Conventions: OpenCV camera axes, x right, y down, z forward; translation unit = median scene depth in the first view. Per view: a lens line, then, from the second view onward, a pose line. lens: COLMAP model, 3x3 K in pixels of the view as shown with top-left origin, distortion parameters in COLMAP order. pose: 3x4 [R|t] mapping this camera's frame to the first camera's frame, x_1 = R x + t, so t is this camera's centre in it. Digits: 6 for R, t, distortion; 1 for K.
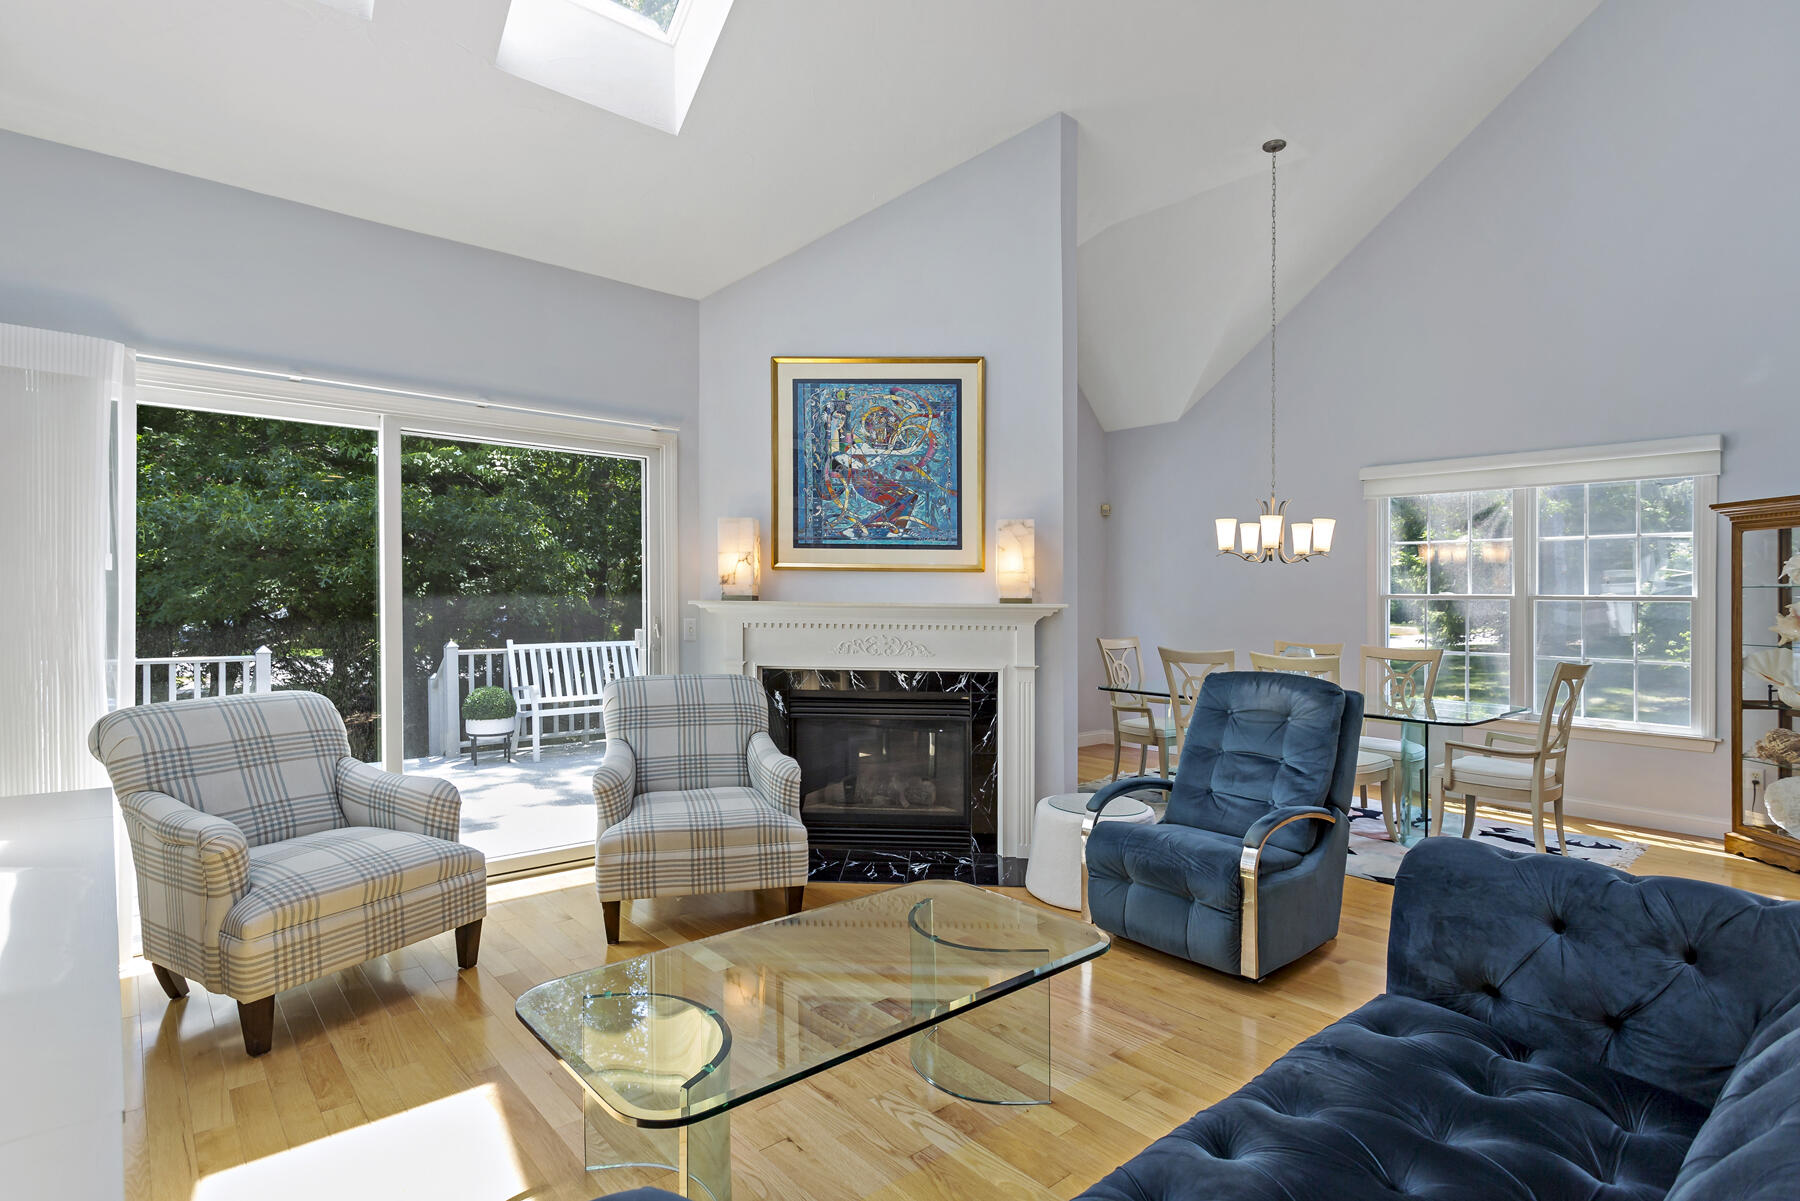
lens RADIAL K [[906.9, 0, 904.5], [0, 906.9, 600.9], [0, 0, 1]] dist [0.003335, 0.000836]
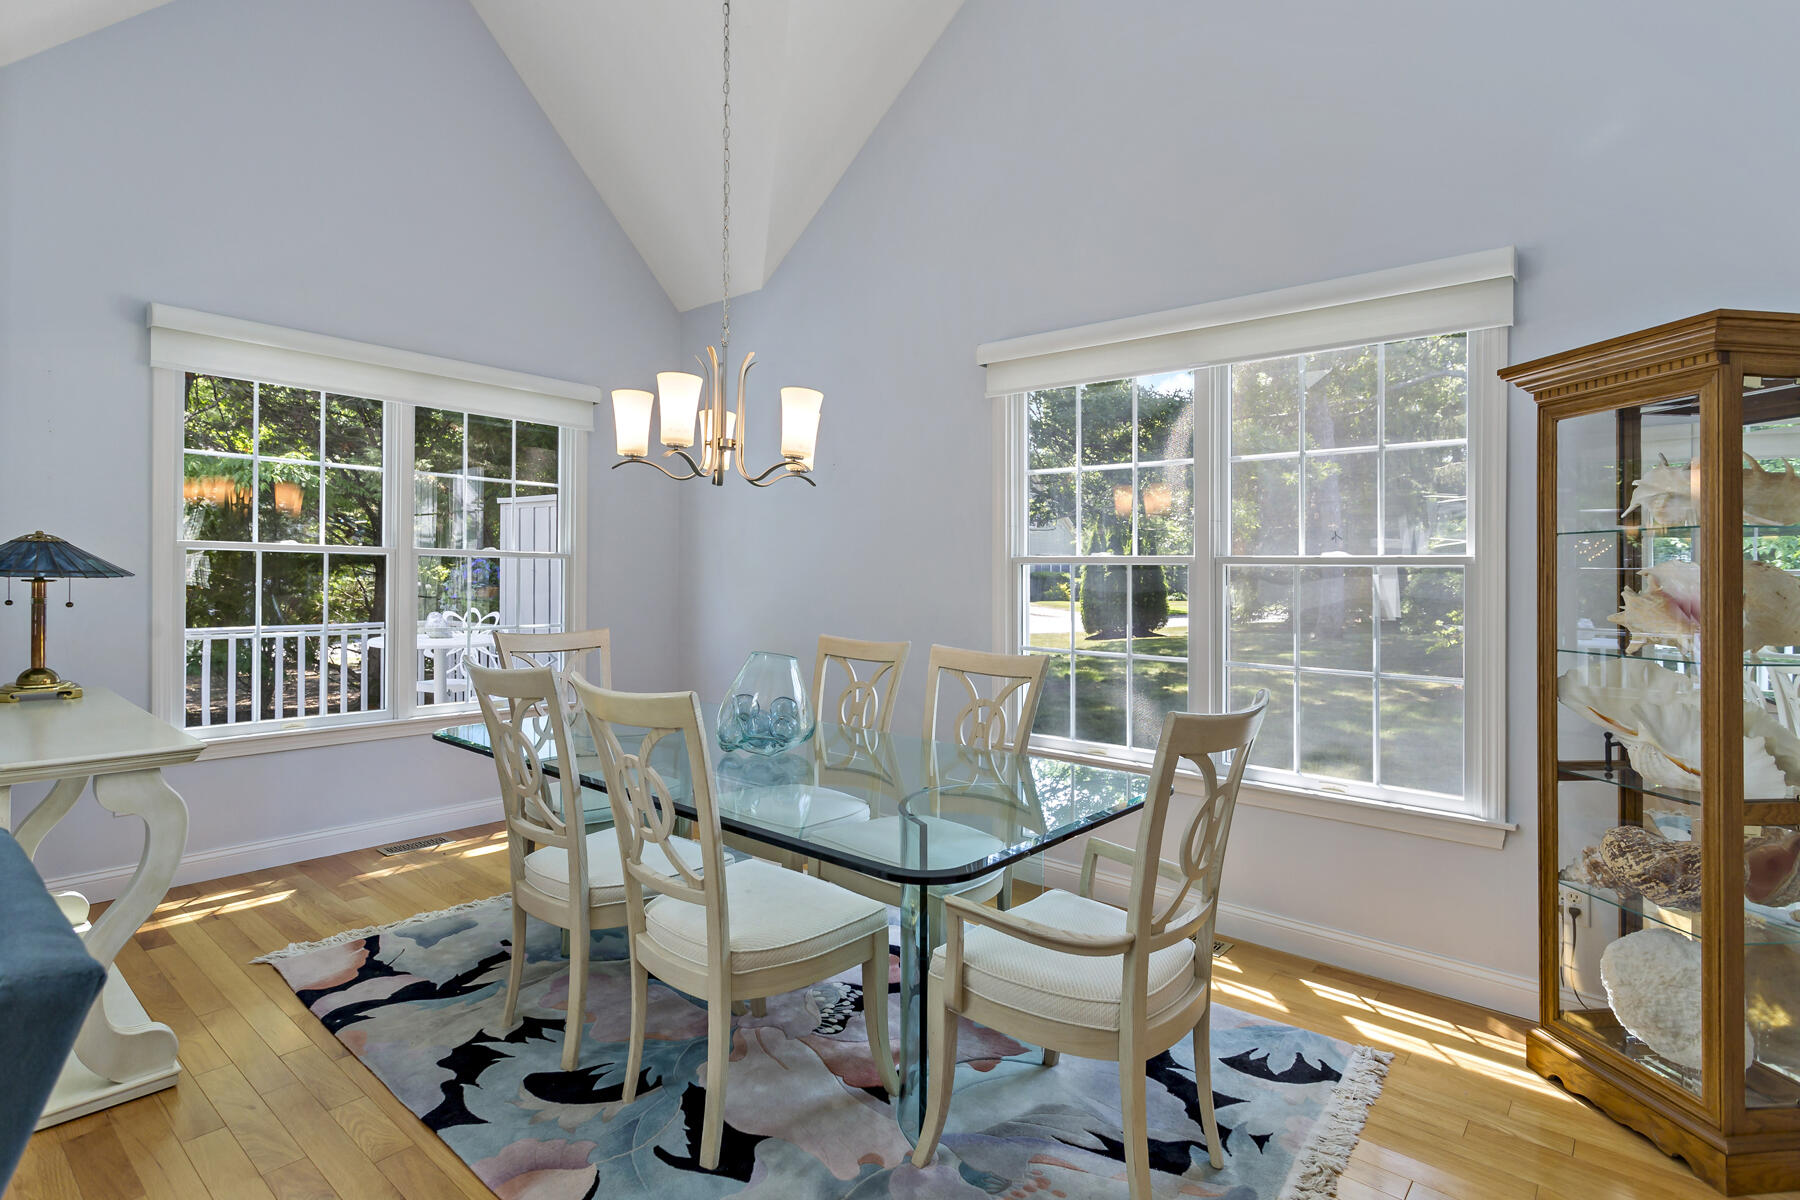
lens RADIAL K [[906.9, 0, 931.4], [0, 906.9, 571.9], [0, 0, 1]] dist [0.003335, 0.000836]
pose [[0.982160, 0.004758, 0.187988, 0.489744], [-0.003210, 0.999958, -0.008534, 0.011211], [-0.188021, 0.007779, 0.982134, 0.573991]]
